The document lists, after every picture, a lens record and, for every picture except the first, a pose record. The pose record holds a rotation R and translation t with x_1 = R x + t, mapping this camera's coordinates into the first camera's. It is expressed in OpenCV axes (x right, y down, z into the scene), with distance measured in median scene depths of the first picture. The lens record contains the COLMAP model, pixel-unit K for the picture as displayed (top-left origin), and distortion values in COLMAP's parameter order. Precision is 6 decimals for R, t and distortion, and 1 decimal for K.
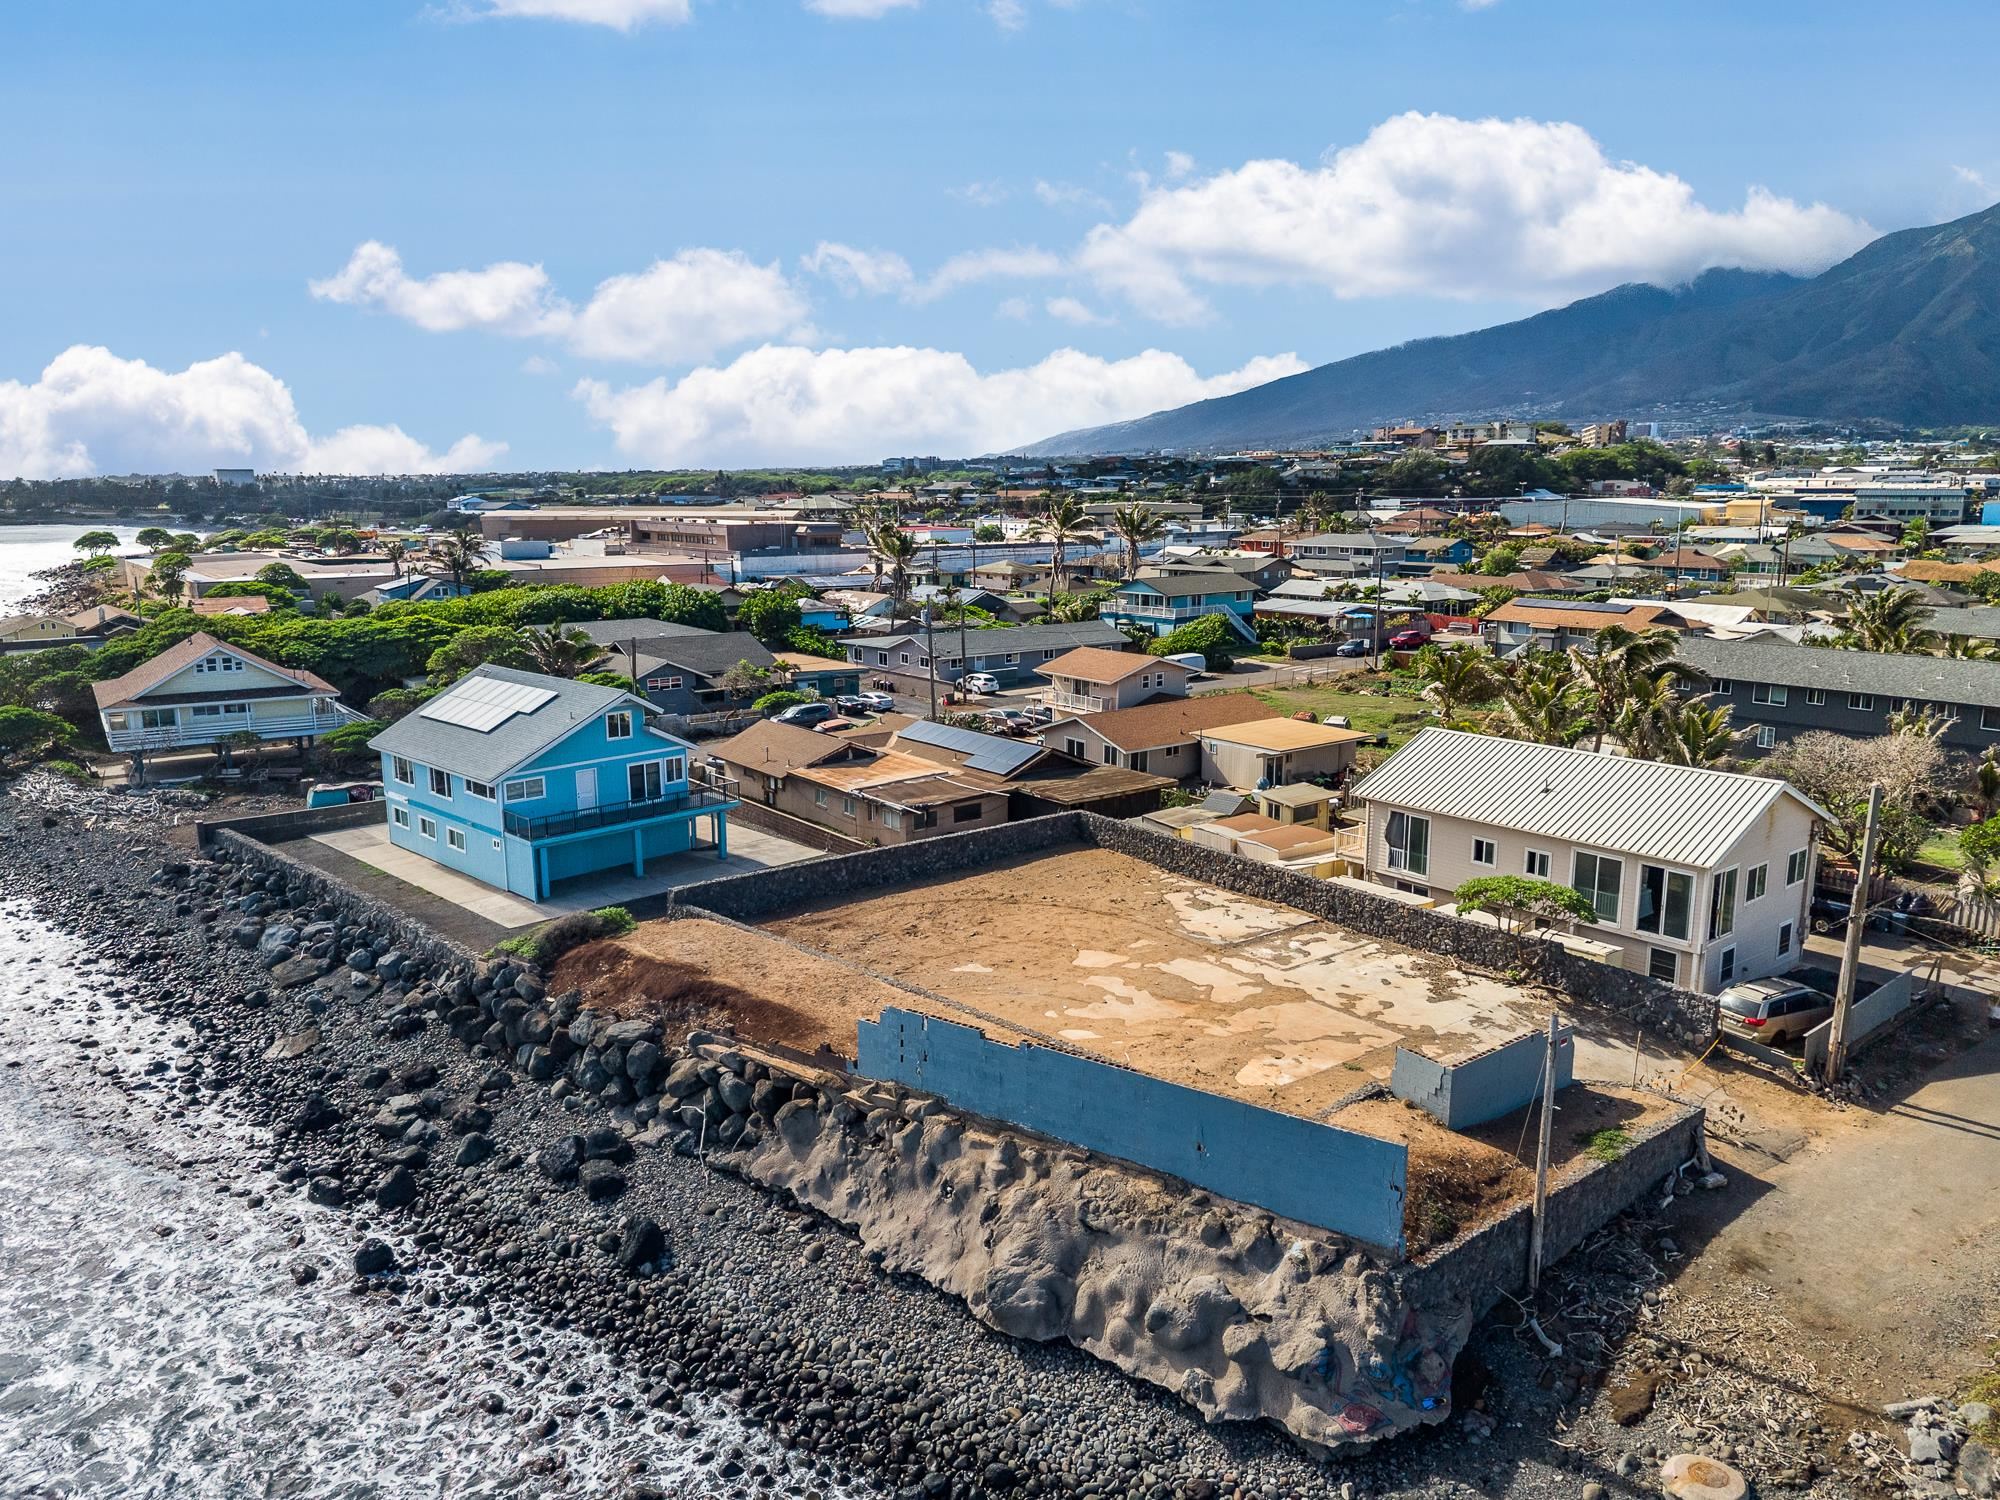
lens RADIAL K [[1390.3, 0, 1000.0], [0, 1390.3, 750.0], [0, 0, 1]] dist [0.043890, -0.052348]
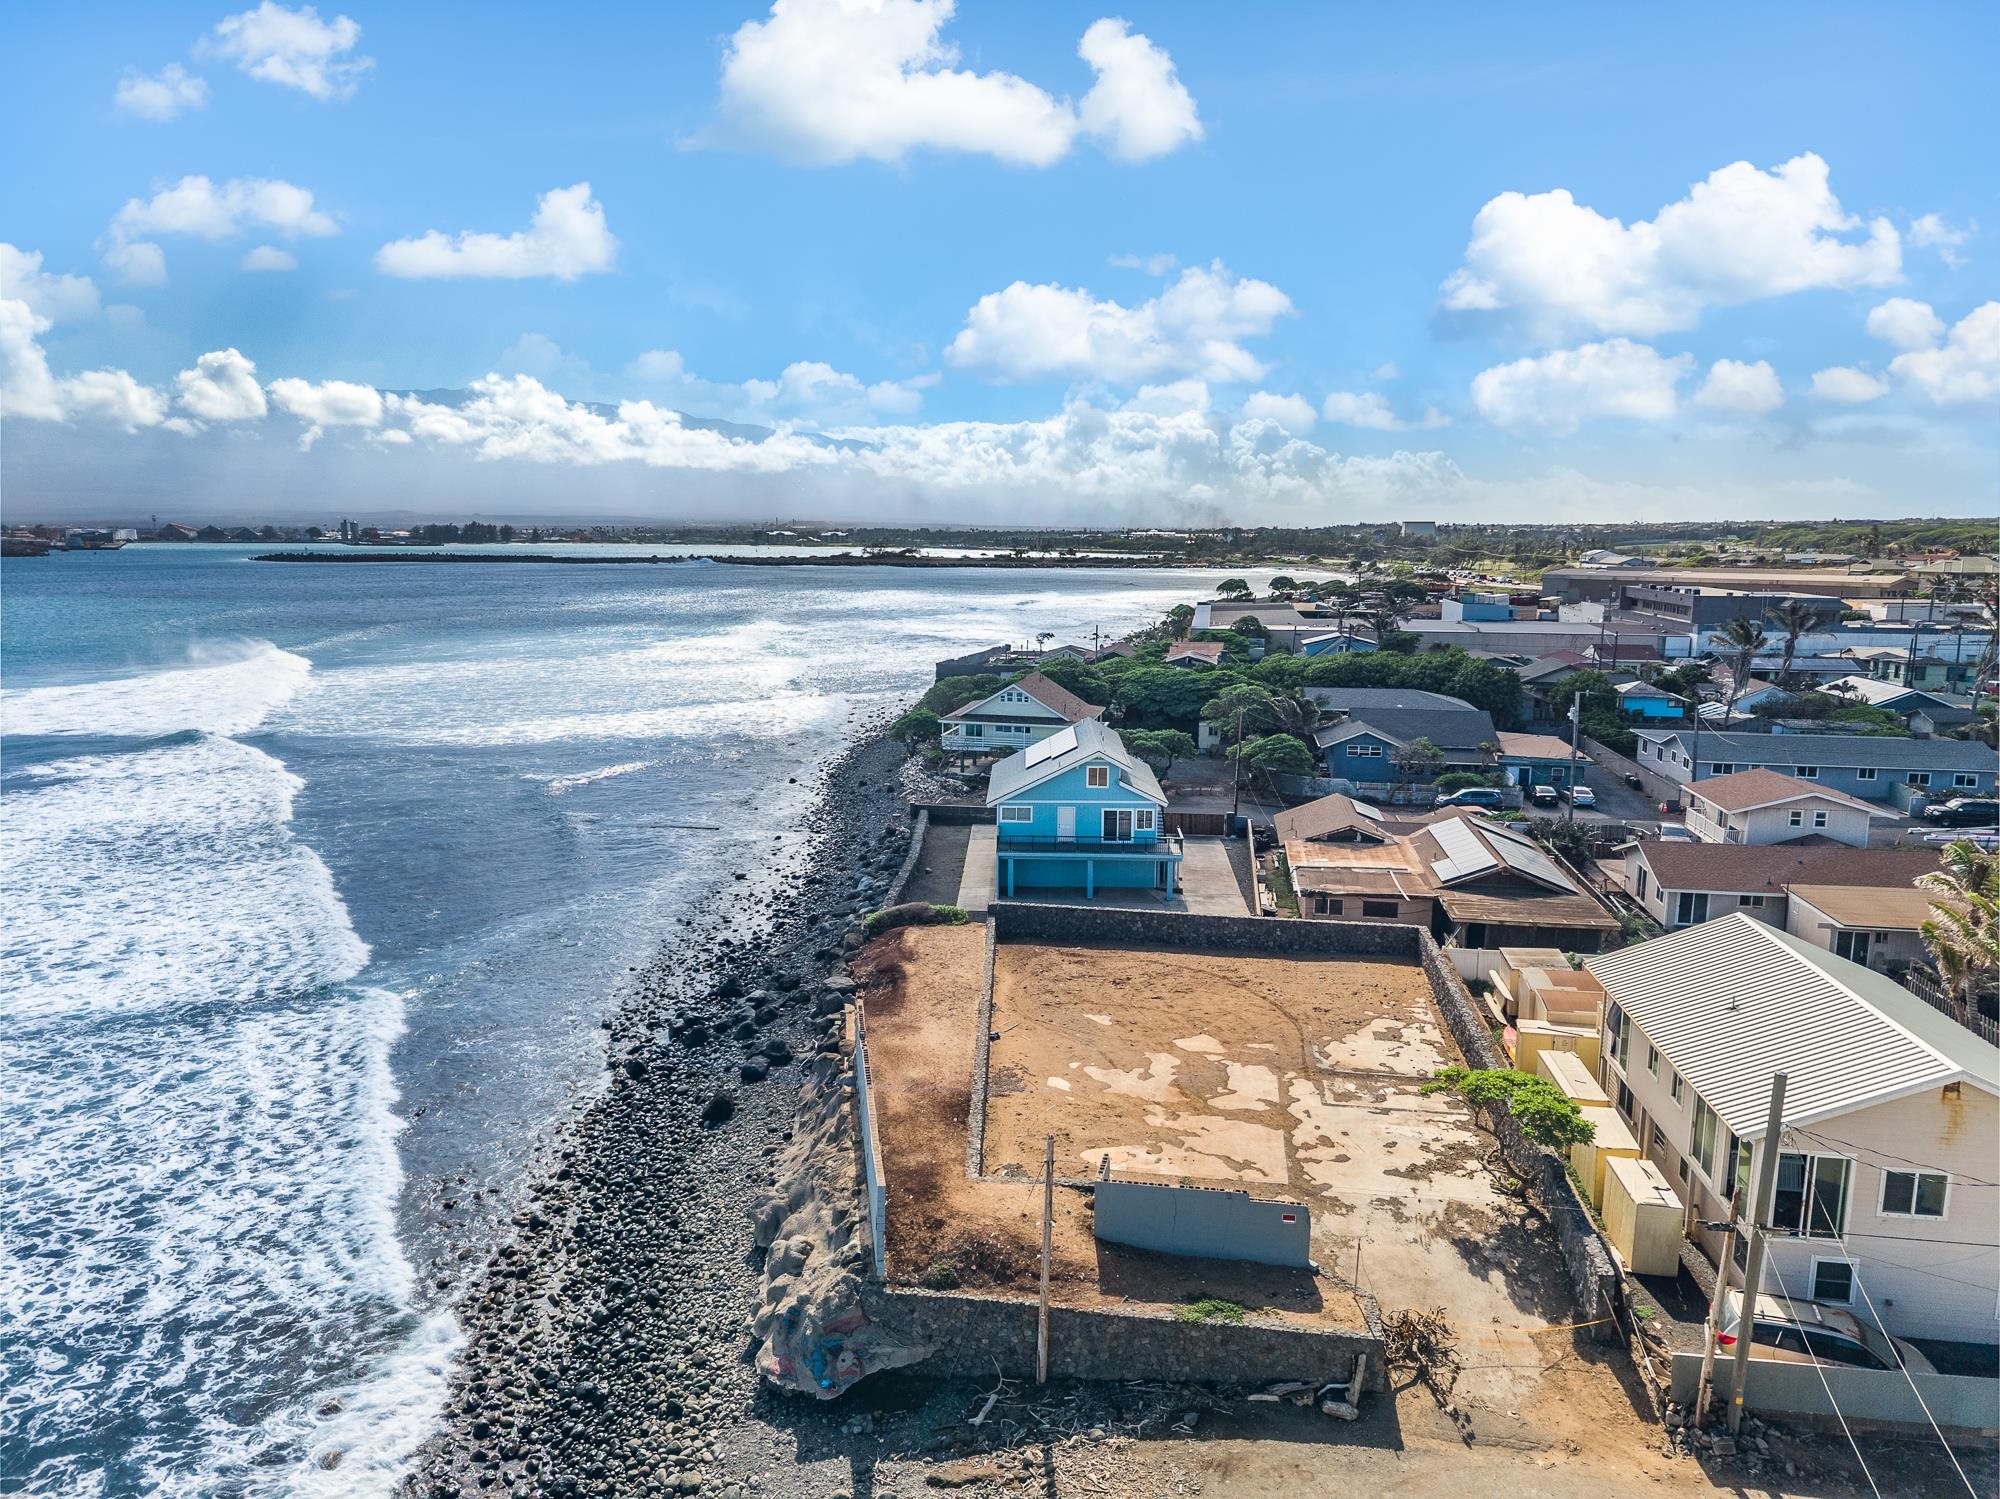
lens RADIAL K [[1351.2, 0, 1002.9], [0, 1351.2, 751.9], [0, 0, 1]] dist [0.033607, -0.028731]
pose [[0.682890, 0.127191, -0.719363, 0.846959], [-0.147749, 0.988423, 0.034506, -0.109607], [0.715424, 0.082721, 0.693776, 0.156392]]
